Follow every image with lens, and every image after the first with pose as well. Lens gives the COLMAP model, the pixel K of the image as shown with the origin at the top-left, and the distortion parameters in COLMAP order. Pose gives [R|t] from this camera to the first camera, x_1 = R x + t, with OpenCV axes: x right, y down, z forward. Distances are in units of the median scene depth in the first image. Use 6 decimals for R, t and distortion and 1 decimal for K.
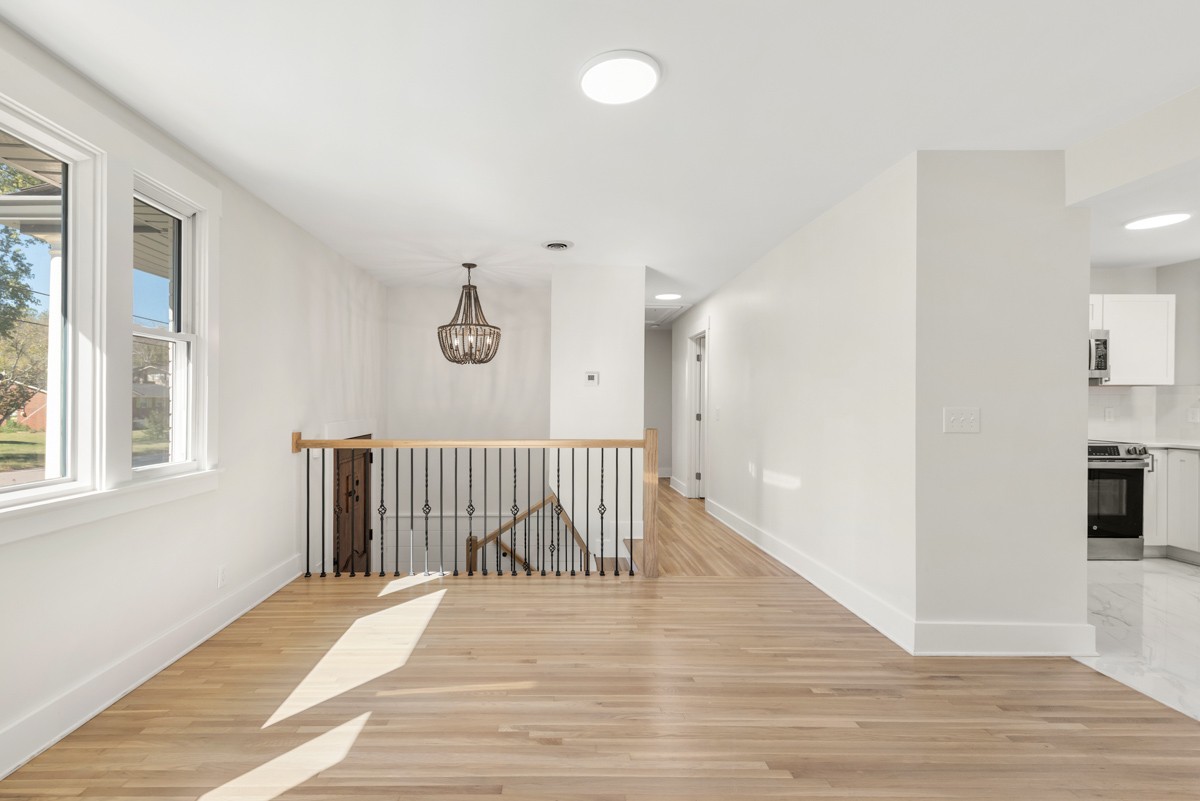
lens RADIAL K [[525.4, 0, 599.1], [0, 525.4, 408.1], [0, 0, 1]] dist [0.008645, -0.002308]
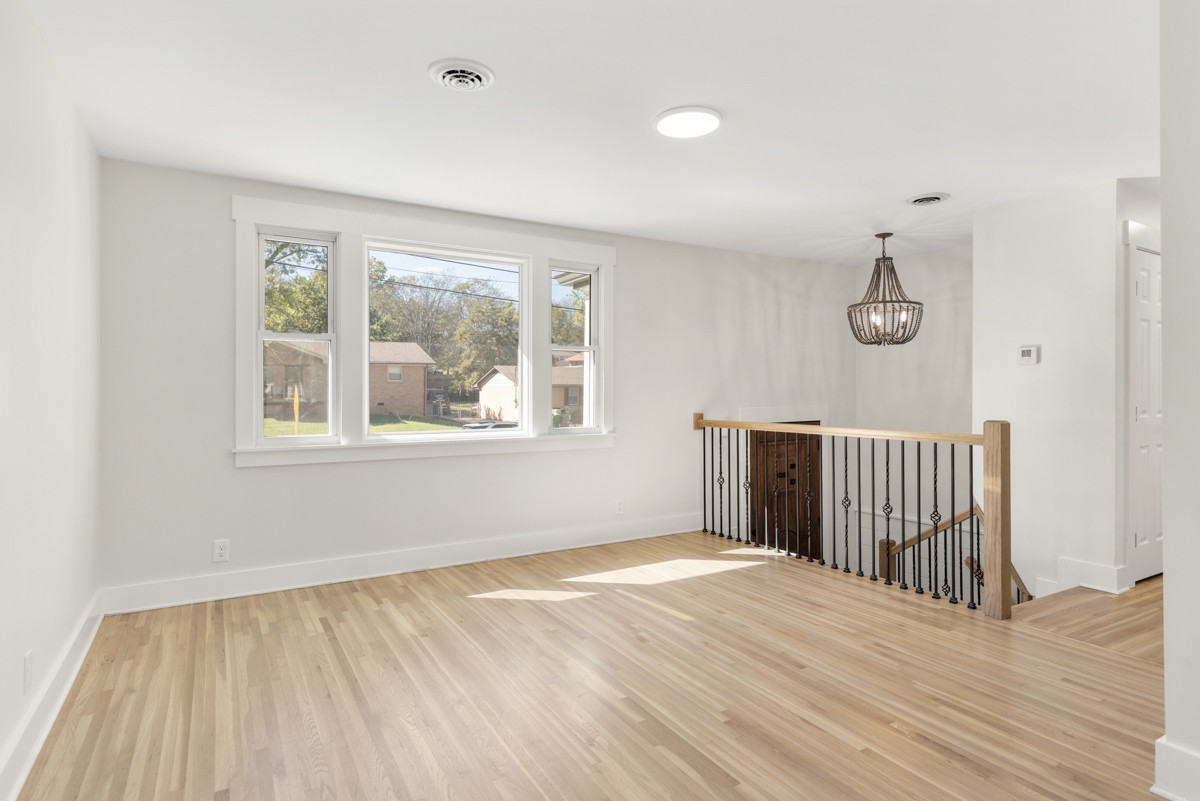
lens RADIAL K [[664.9, 0, 600.7], [0, 664.9, 390.0], [0, 0, 1]] dist [0.006776, -0.006250]
pose [[0.492396, -0.004464, -0.870360, 0.736792], [-0.004623, 0.999959, -0.007744, 0.004926], [0.870359, 0.007837, 0.492355, 0.036525]]
